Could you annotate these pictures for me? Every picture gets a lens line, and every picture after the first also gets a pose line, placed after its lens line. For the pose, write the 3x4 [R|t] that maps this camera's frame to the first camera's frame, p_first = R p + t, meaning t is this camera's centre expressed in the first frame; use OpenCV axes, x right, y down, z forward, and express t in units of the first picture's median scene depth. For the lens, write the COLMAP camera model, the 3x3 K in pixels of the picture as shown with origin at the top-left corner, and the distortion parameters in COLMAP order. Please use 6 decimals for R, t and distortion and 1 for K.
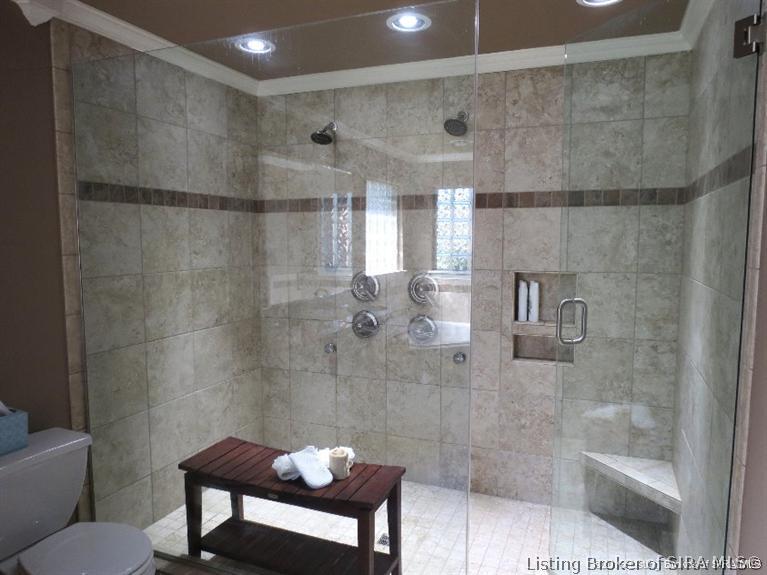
lens RADIAL K [[546.8, 0, 381.7], [0, 546.8, 288.0], [0, 0, 1]] dist [-0.012834, -0.007511]
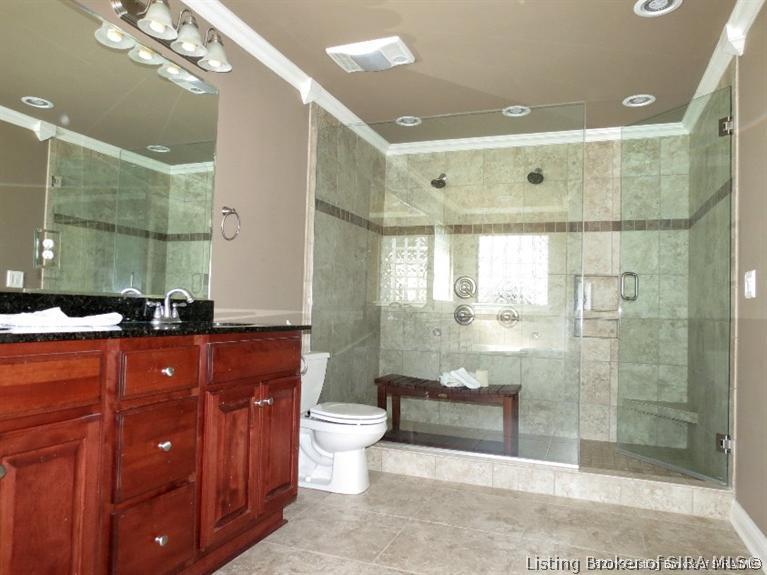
lens RADIAL K [[546.8, 0, 384.5], [0, 546.8, 286.9], [0, 0, 1]] dist [-0.012834, -0.007511]
pose [[0.999266, 0.028136, 0.025993, -0.319759], [-0.024661, 0.991788, -0.125495, 0.208400], [-0.029311, 0.124762, 0.991754, -0.455132]]
